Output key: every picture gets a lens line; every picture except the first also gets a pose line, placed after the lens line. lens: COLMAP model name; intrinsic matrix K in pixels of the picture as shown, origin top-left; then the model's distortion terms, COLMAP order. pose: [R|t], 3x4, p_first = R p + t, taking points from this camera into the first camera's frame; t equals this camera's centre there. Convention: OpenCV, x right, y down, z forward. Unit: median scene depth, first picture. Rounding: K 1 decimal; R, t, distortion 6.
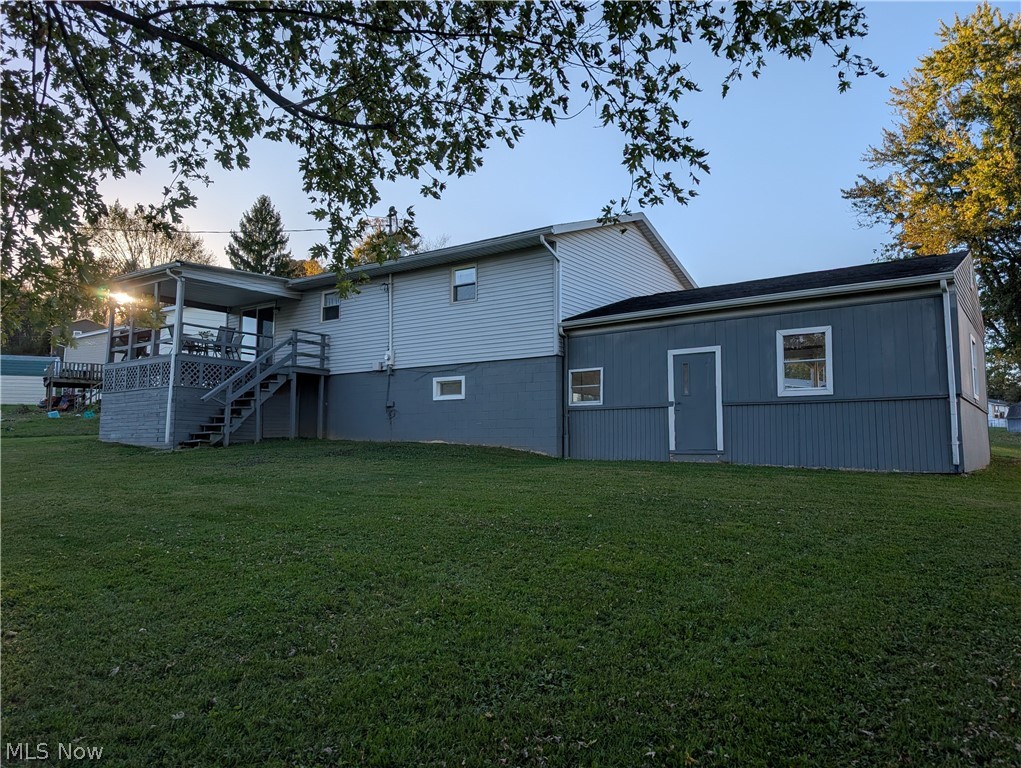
lens RADIAL K [[733.0, 0, 508.4], [0, 733.0, 385.6], [0, 0, 1]] dist [0.022378, -0.019049]
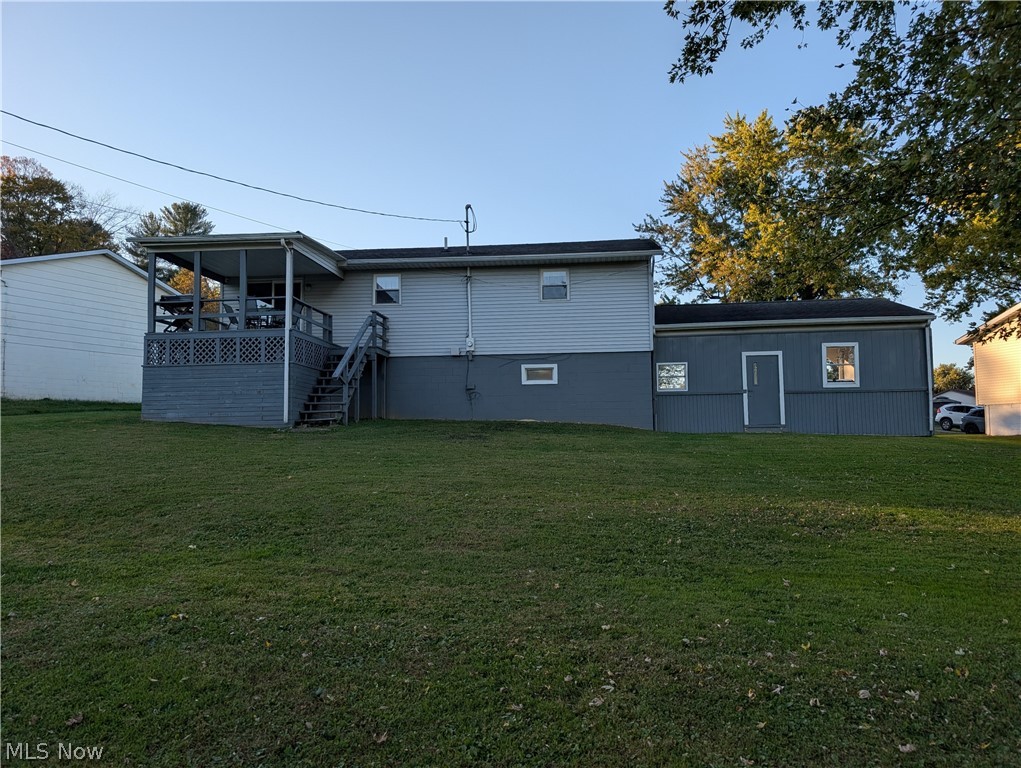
lens RADIAL K [[733.0, 0, 537.0], [0, 733.0, 405.6], [0, 0, 1]] dist [0.022378, -0.019049]
pose [[0.861799, 0.011625, 0.507116, -0.665749], [-0.031635, 0.999023, 0.030860, 0.017363], [-0.506262, -0.042638, 0.861325, 0.005678]]
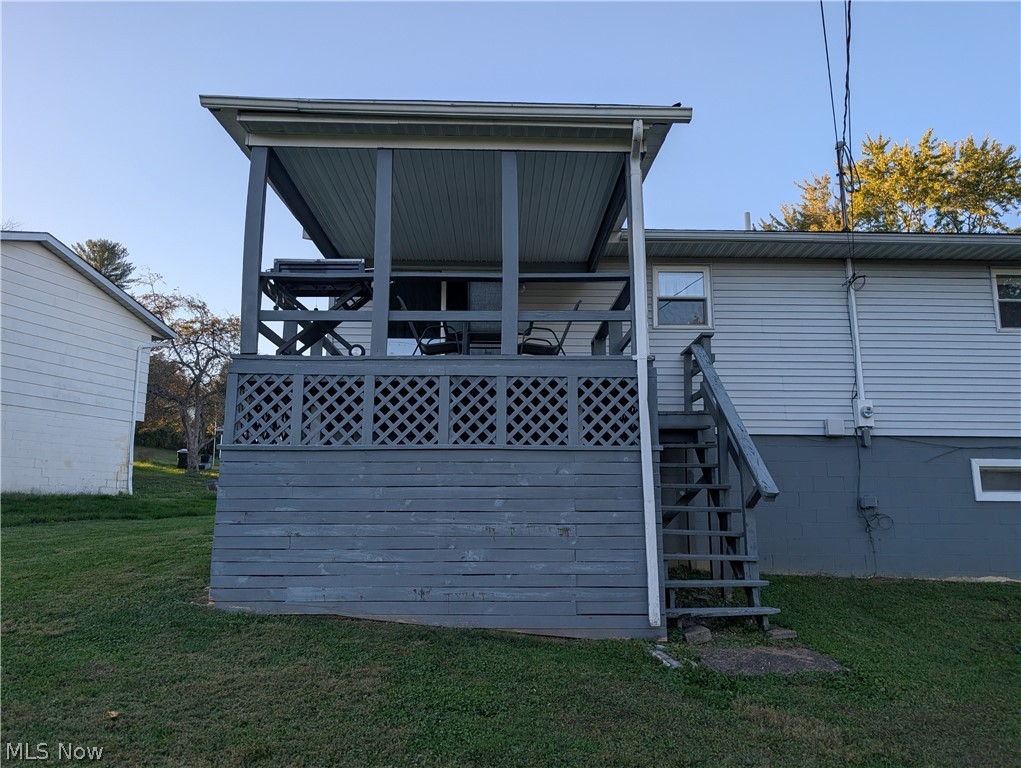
lens RADIAL K [[733.0, 0, 517.0], [0, 733.0, 384.5], [0, 0, 1]] dist [0.022378, -0.019049]
pose [[0.802826, 0.104575, 0.586970, -0.716102], [-0.057903, 0.993519, -0.097809, 0.008081], [-0.593395, 0.044536, 0.803679, 0.765135]]
